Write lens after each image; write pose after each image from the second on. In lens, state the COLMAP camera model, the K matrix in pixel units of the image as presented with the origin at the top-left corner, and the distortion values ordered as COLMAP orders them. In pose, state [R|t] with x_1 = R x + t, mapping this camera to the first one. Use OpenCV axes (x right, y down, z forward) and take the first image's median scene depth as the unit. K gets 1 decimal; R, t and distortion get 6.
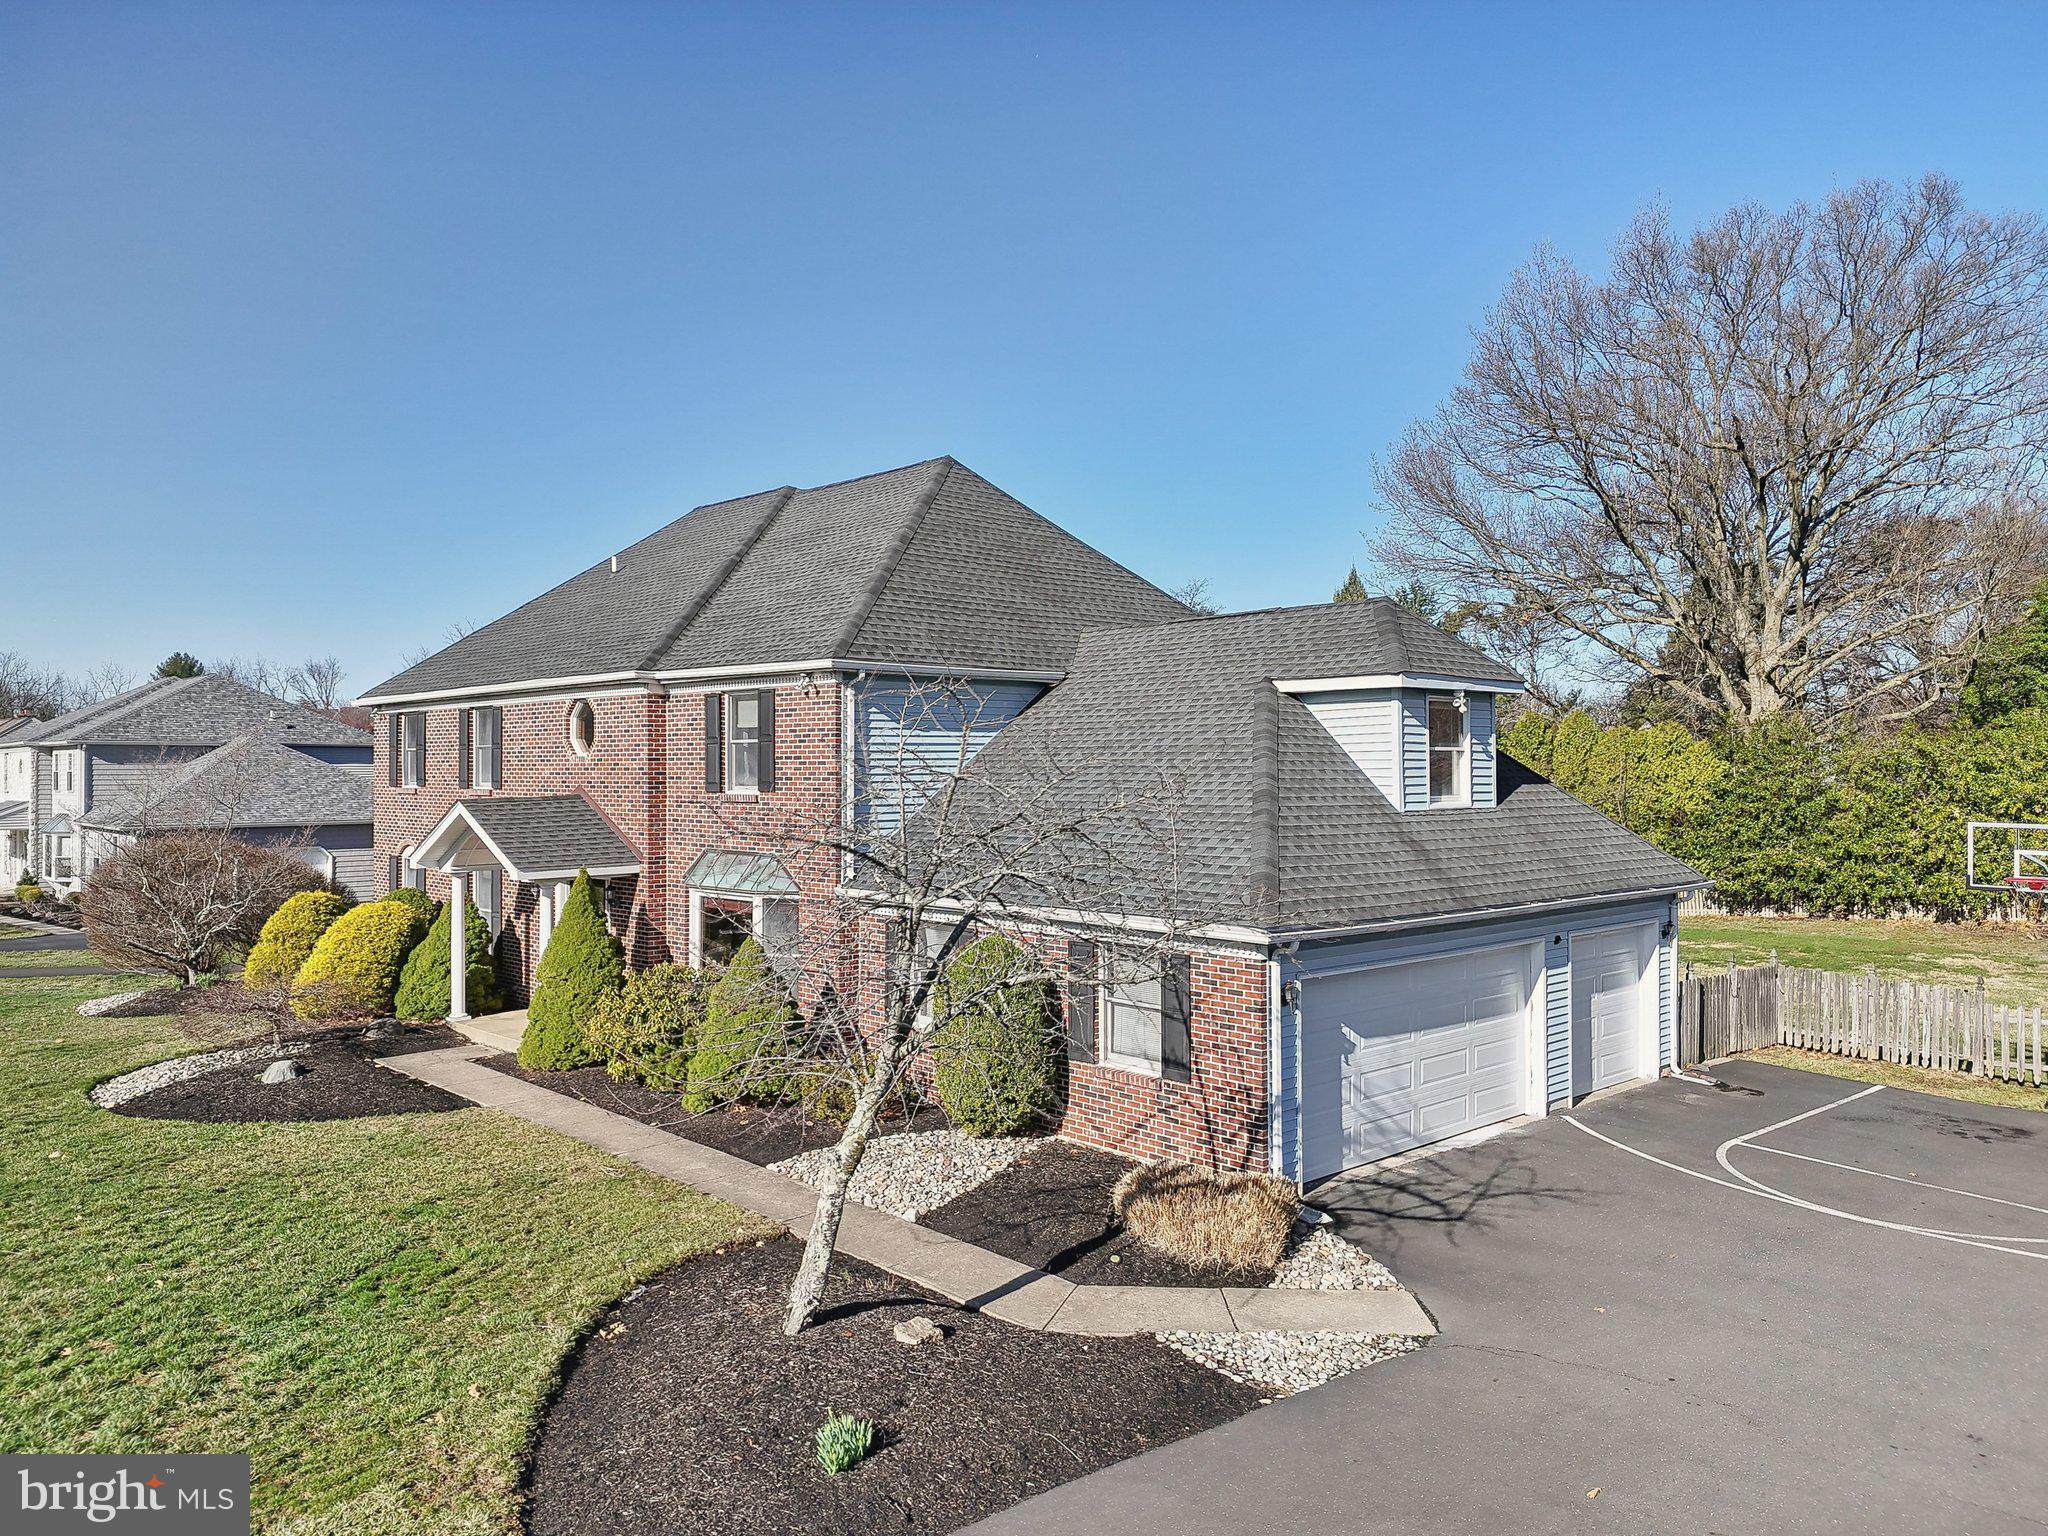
lens RADIAL K [[1458.0, 0, 1022.1], [0, 1458.0, 771.9], [0, 0, 1]] dist [0.081489, -0.075501]
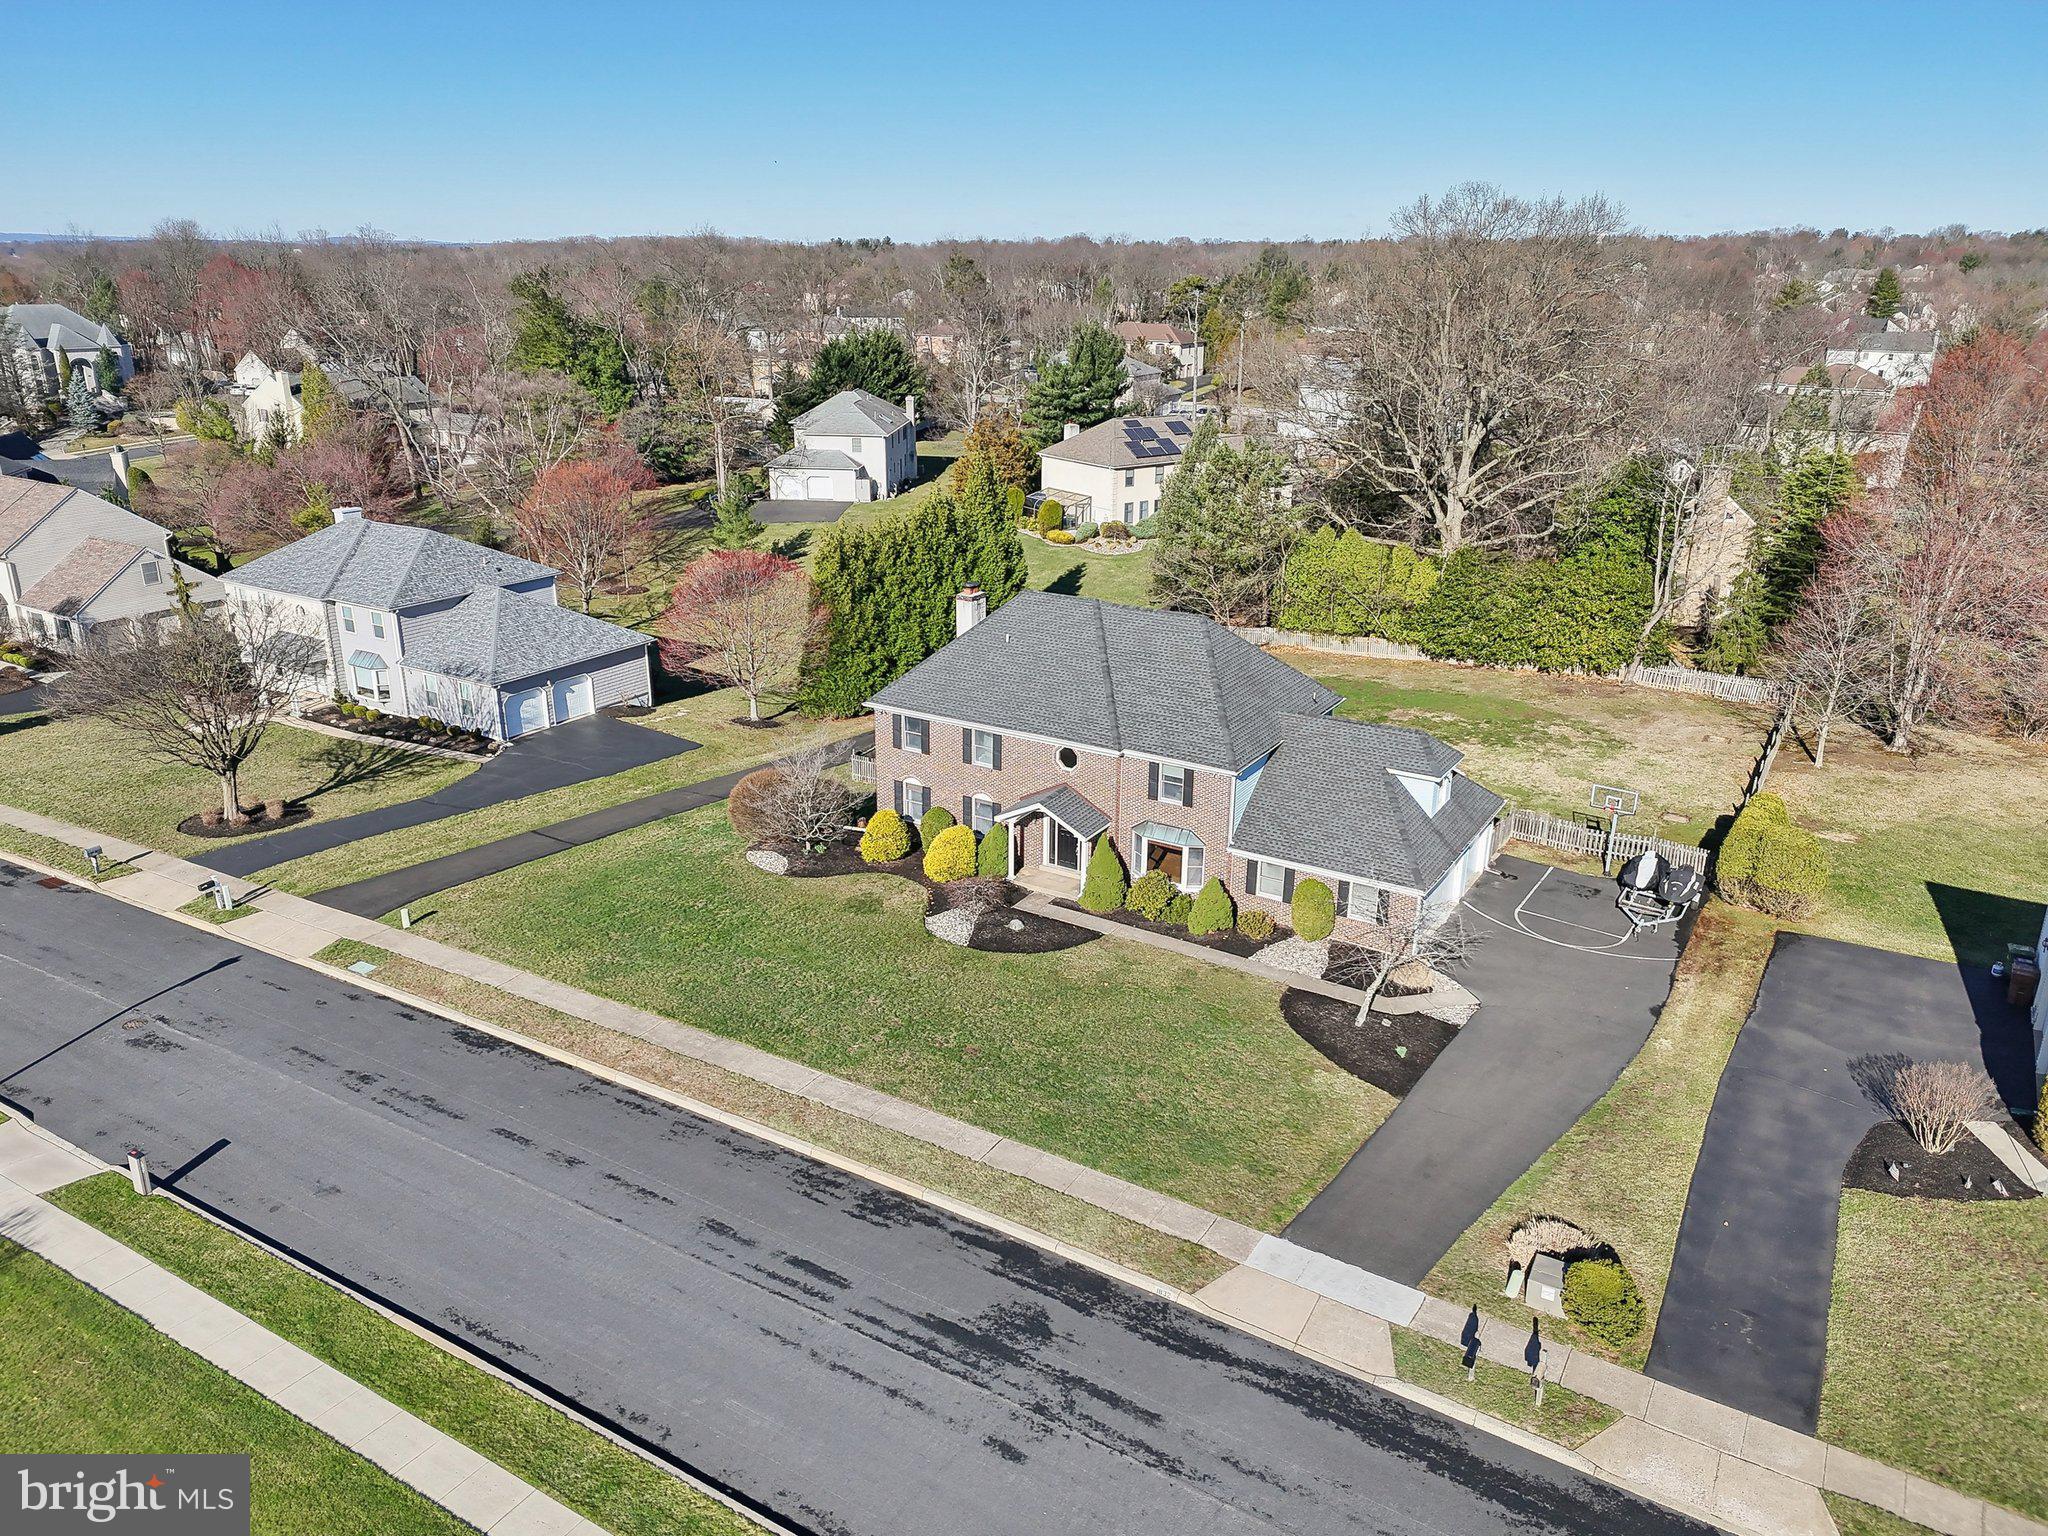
lens RADIAL K [[1458.0, 0, 1022.1], [0, 1458.0, 771.9], [0, 0, 1]] dist [0.081489, -0.075501]
pose [[0.965071, -0.080496, 0.249317, -1.235918], [-0.006962, 0.943414, 0.331544, -1.011780], [-0.261897, -0.321699, 0.909901, -1.401180]]
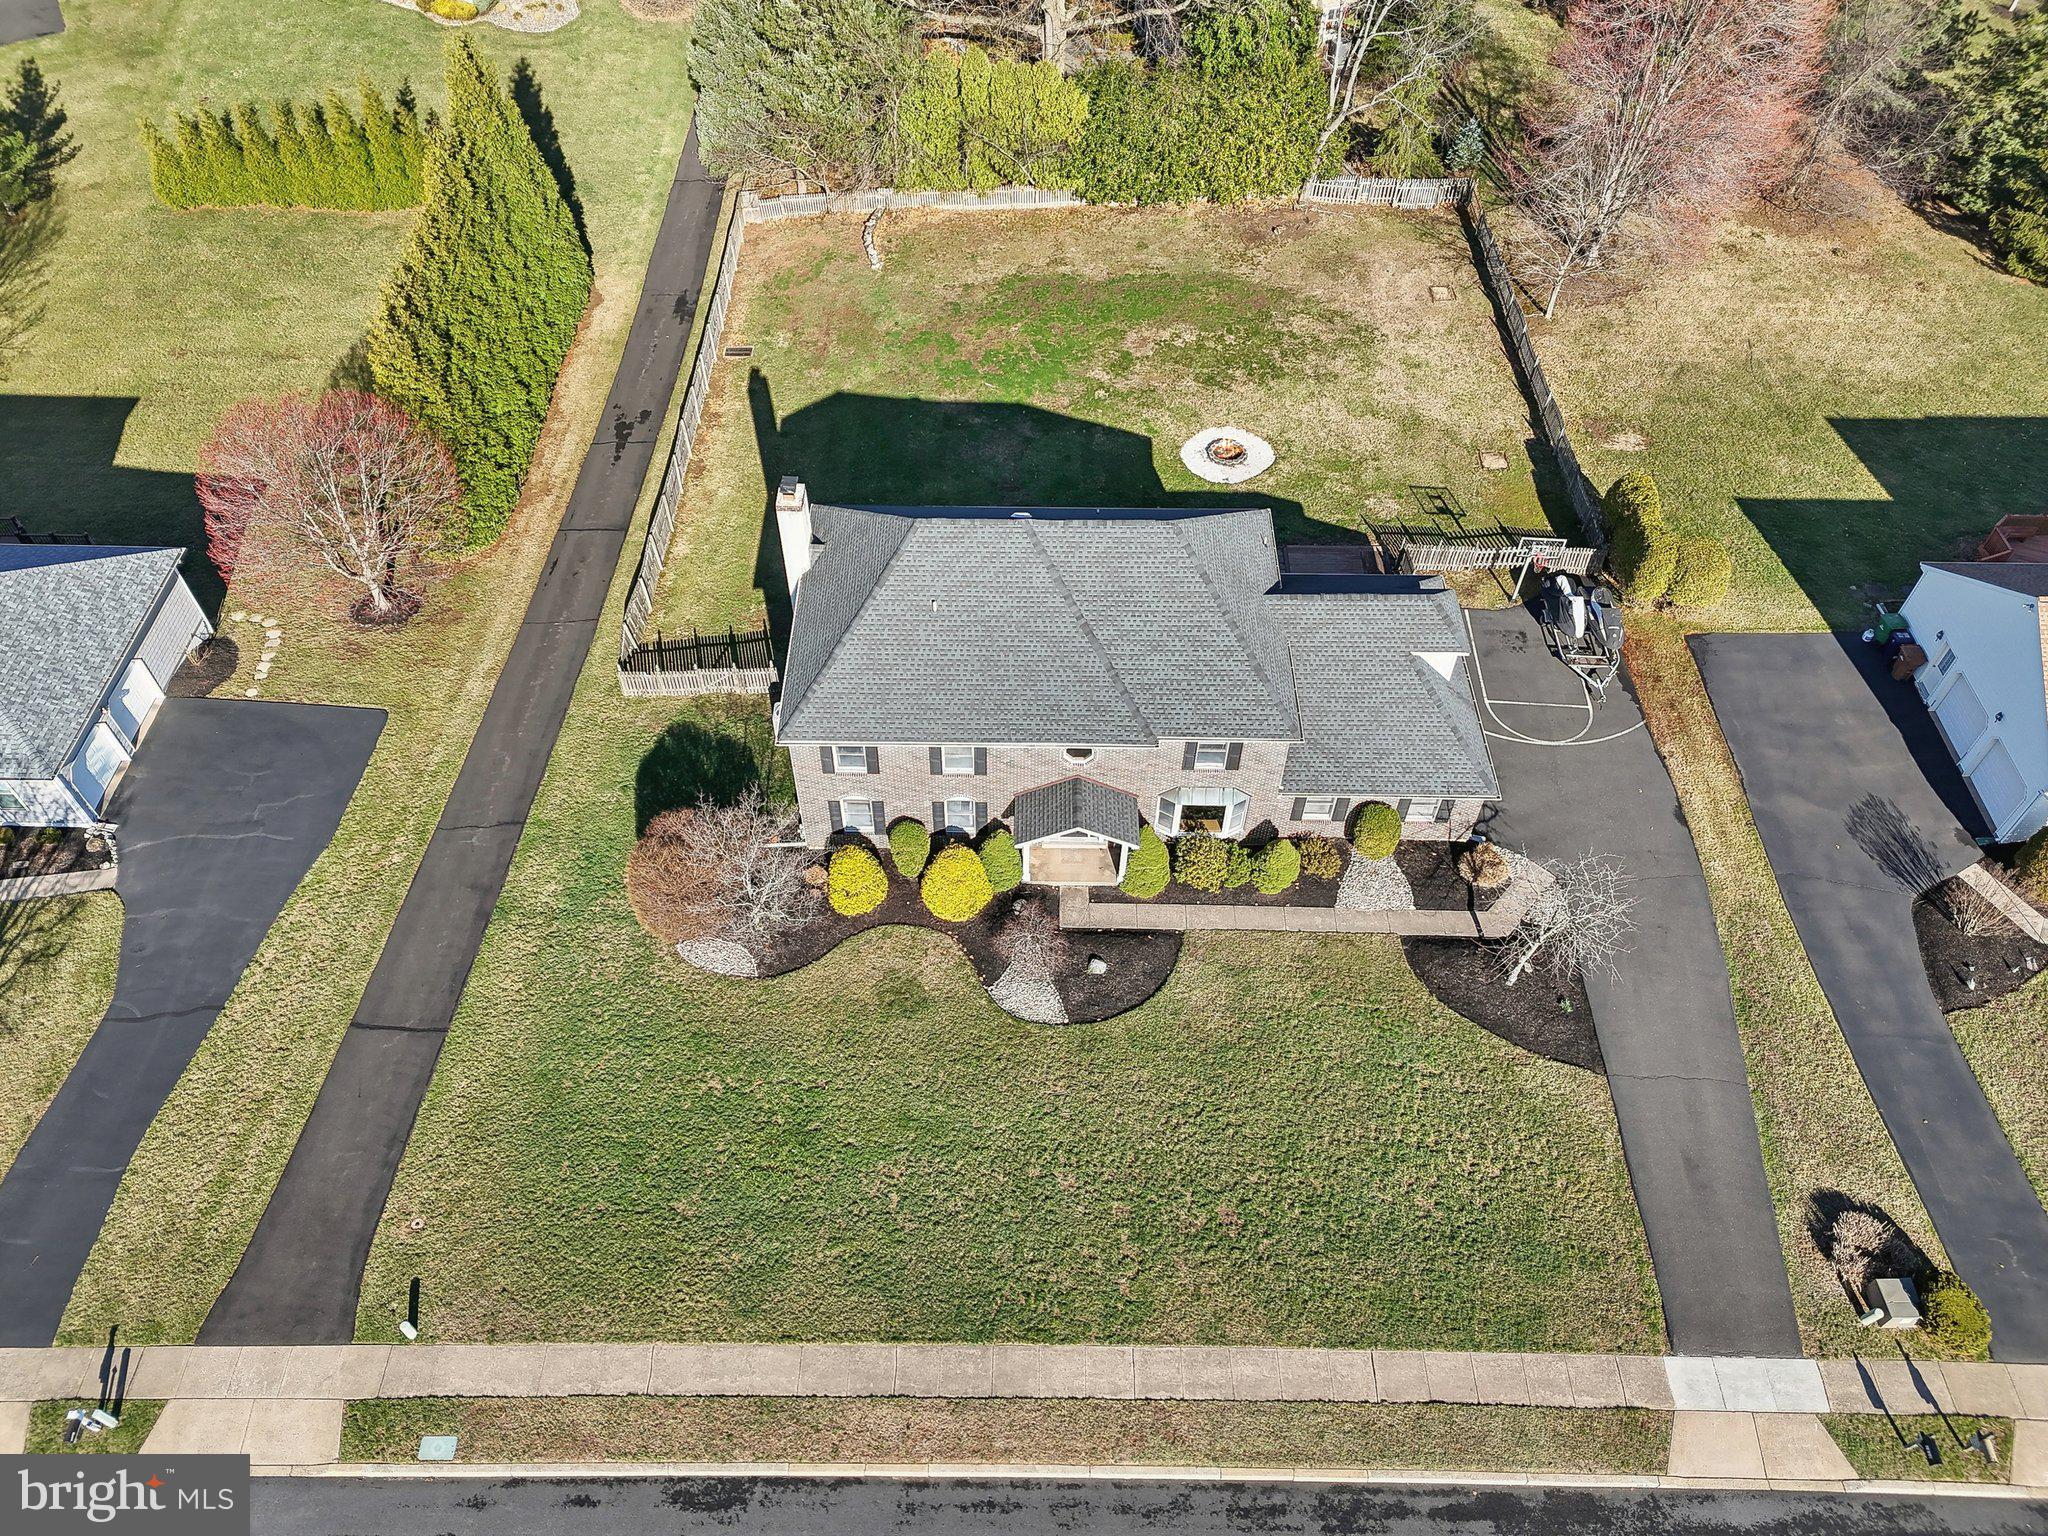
lens RADIAL K [[1458.0, 0, 1022.1], [0, 1458.0, 771.9], [0, 0, 1]] dist [0.081489, -0.075501]
pose [[0.692606, -0.549631, 0.467121, -1.643437], [-0.004881, 0.644010, 0.765002, -1.928992], [-0.721299, -0.532125, 0.443362, 0.266162]]
